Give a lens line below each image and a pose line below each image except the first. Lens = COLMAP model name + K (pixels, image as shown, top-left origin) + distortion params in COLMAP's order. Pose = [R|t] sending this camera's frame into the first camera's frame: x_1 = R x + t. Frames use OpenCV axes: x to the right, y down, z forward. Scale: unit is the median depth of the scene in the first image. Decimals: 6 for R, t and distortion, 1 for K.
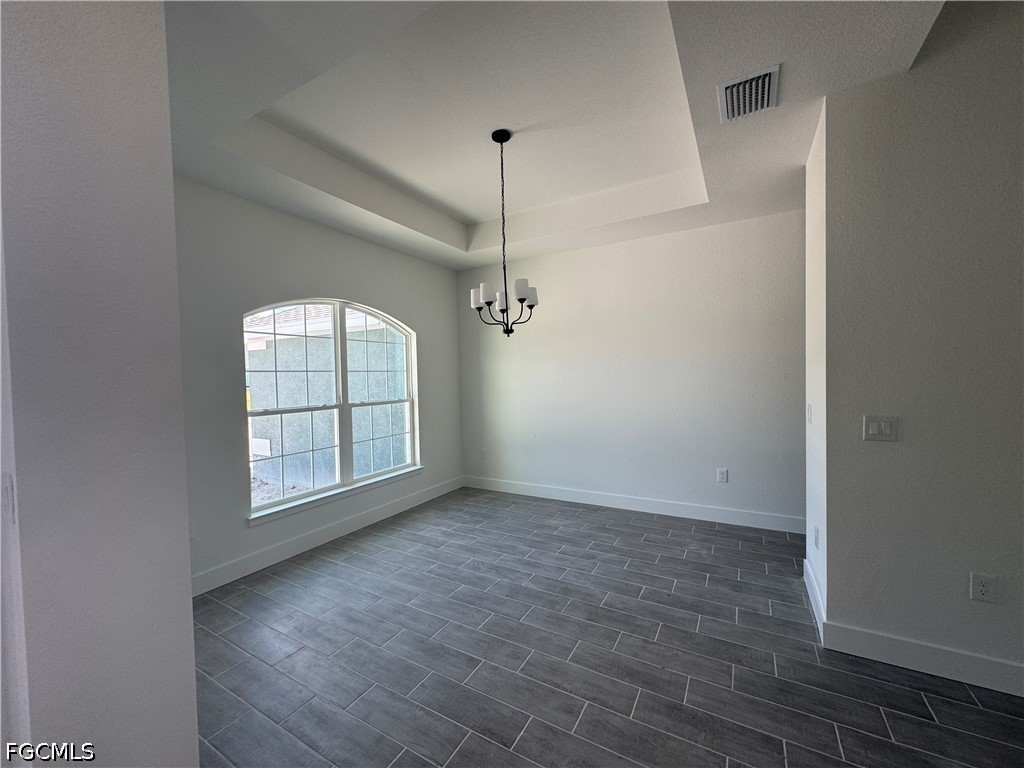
lens RADIAL K [[407.3, 0, 512.5], [0, 407.3, 384.9], [0, 0, 1]] dist [-0.002212, 0.001186]
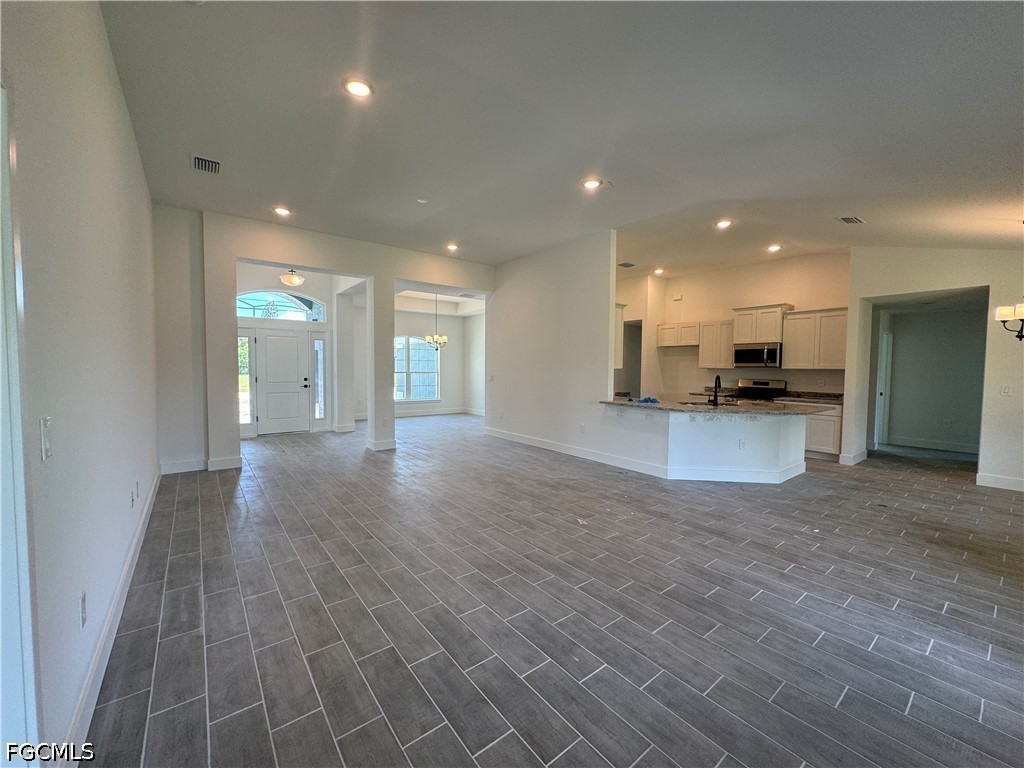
lens RADIAL K [[407.3, 0, 518.6], [0, 407.3, 381.0], [0, 0, 1]] dist [-0.002212, 0.001186]
pose [[0.930541, 0.048831, -0.362916, 1.837523], [-0.043412, 0.998791, 0.023078, 0.017770], [0.363604, -0.005720, 0.931536, -1.873942]]
